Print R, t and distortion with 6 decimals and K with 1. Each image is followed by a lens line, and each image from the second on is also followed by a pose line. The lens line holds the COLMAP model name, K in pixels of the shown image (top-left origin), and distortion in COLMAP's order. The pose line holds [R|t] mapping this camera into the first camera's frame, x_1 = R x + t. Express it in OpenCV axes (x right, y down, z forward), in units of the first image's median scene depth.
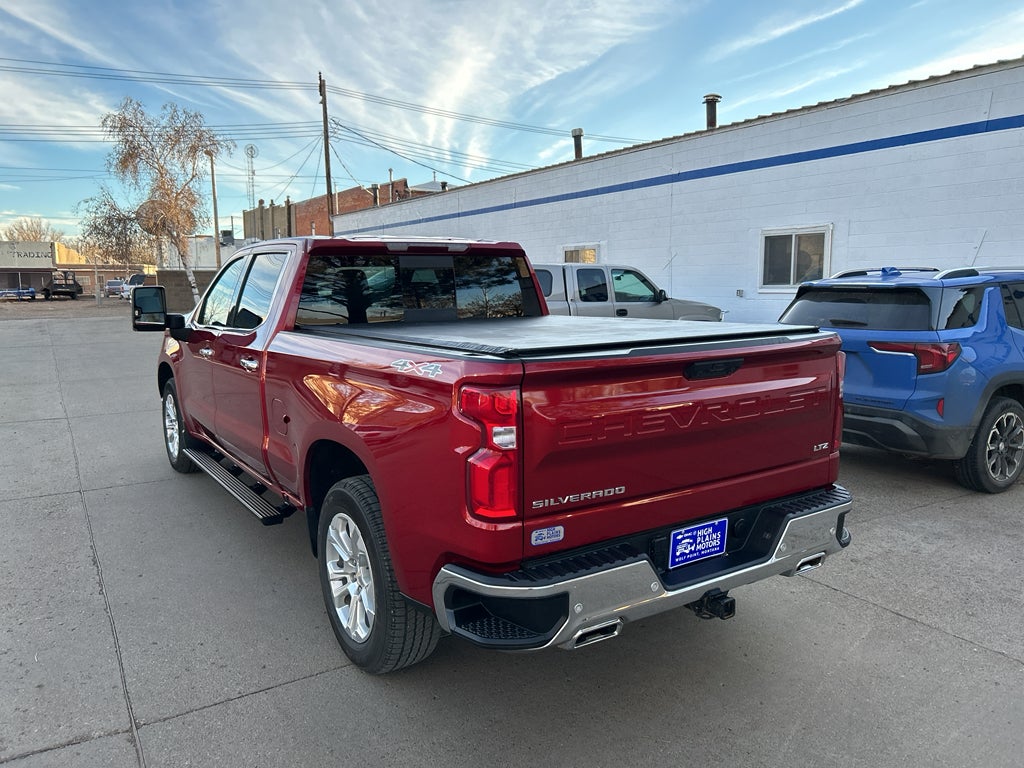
lens RADIAL K [[803.0, 0, 513.6], [0, 803.0, 378.8], [0, 0, 1]] dist [0.059574, -0.057661]
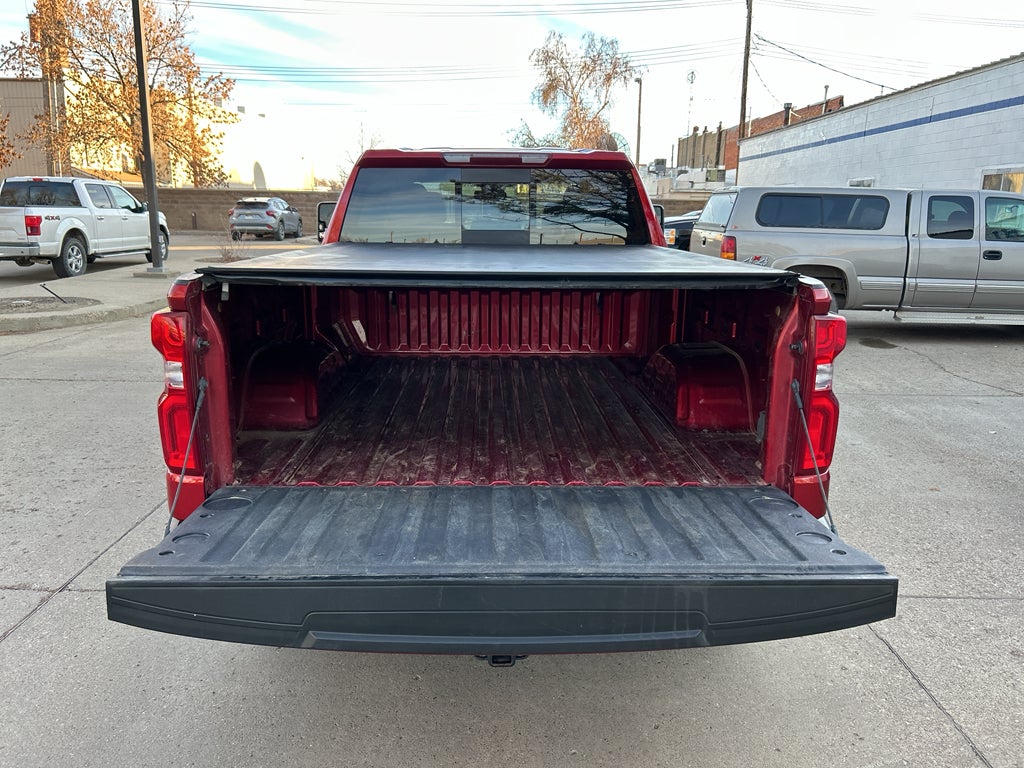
lens RADIAL K [[799.1, 0, 510.6], [0, 799.1, 383.2], [0, 0, 1]] dist [0.037115, -0.033624]
pose [[0.850748, 0.134431, -0.508090, 0.569479], [-0.088253, 0.989548, 0.114046, -0.033542], [0.518111, -0.052184, 0.853720, 0.384418]]
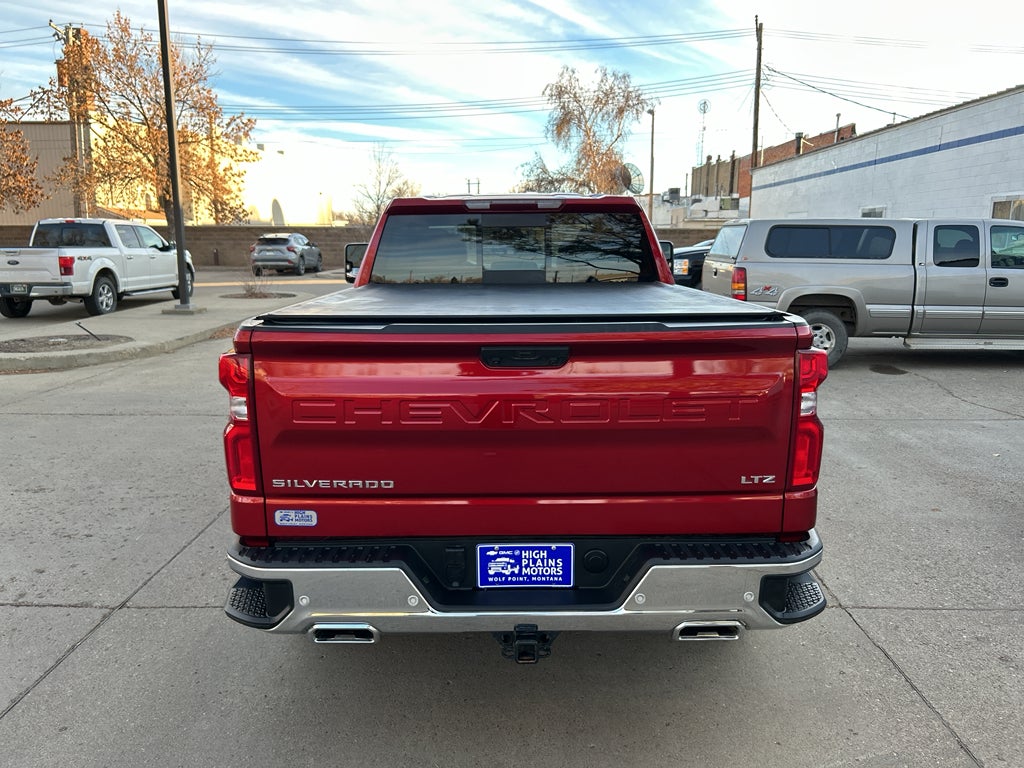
lens RADIAL K [[803.5, 0, 507.3], [0, 803.5, 391.2], [0, 0, 1]] dist [0.009358, -0.002631]
pose [[0.838872, 0.110527, -0.532989, 0.615454], [-0.073975, 0.993232, 0.089538, -0.044194], [0.539278, -0.035683, 0.841371, 0.300432]]
